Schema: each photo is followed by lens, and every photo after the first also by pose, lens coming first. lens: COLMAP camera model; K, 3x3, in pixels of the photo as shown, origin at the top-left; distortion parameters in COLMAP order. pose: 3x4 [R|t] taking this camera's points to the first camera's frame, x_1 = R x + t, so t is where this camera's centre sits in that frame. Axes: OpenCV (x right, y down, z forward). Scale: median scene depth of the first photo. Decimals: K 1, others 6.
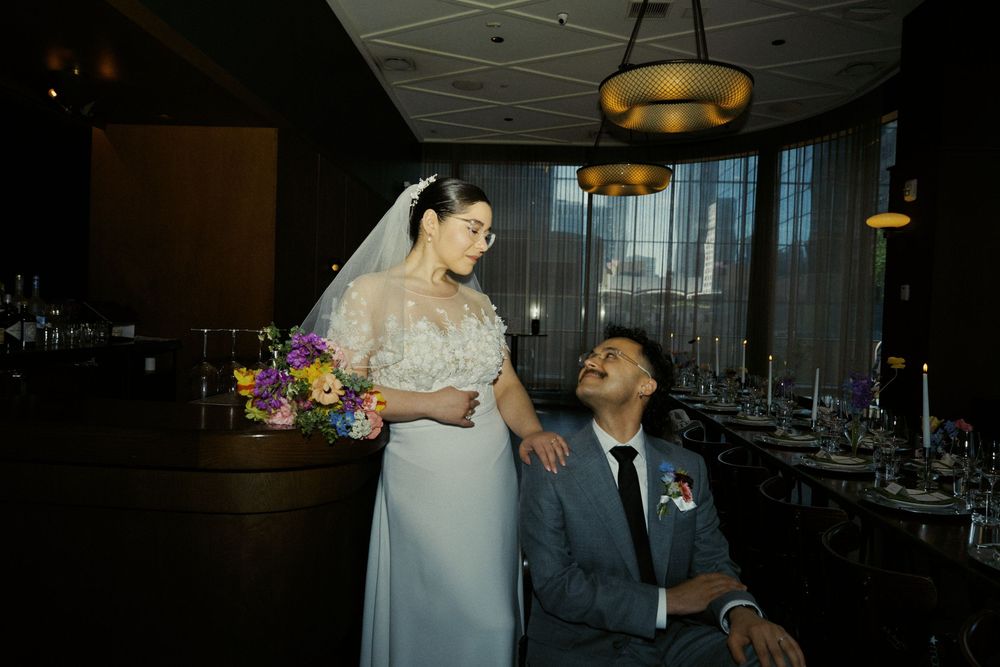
lens RADIAL K [[699.5, 0, 498.2], [0, 699.5, 335.5], [0, 0, 1]] dist [0.012802, -0.006351]
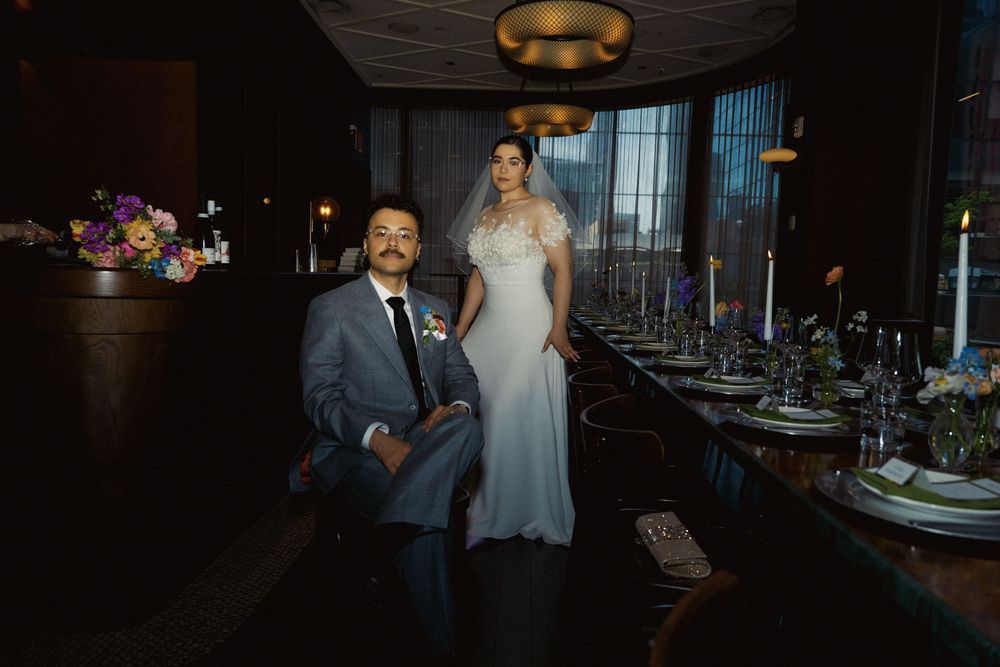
lens RADIAL K [[699.5, 0, 497.3], [0, 699.5, 333.9], [0, 0, 1]] dist [0.012802, -0.006351]
pose [[0.999755, -0.003009, 0.021942, 0.125445], [0.001743, 0.998345, 0.057489, 0.059653], [-0.022079, -0.057437, 0.998105, -0.104187]]
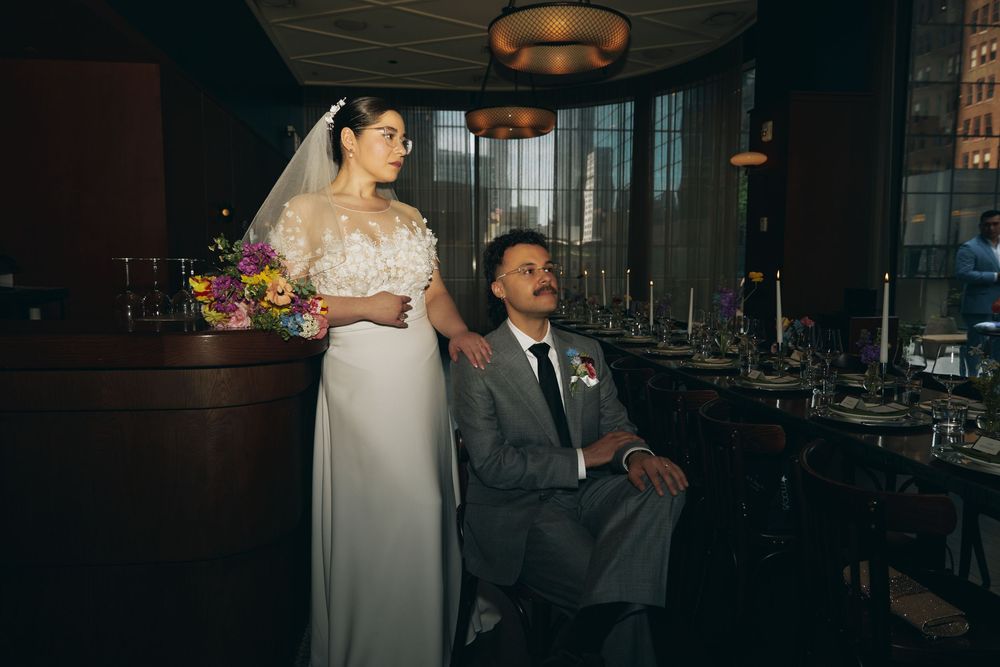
lens RADIAL K [[699.5, 0, 502.4], [0, 699.5, 334.8], [0, 0, 1]] dist [0.012802, -0.006351]
pose [[0.985479, -0.048059, 0.162856, -0.026307], [0.037082, 0.996873, 0.069785, 0.026397], [-0.165700, -0.062733, 0.984179, -0.051762]]
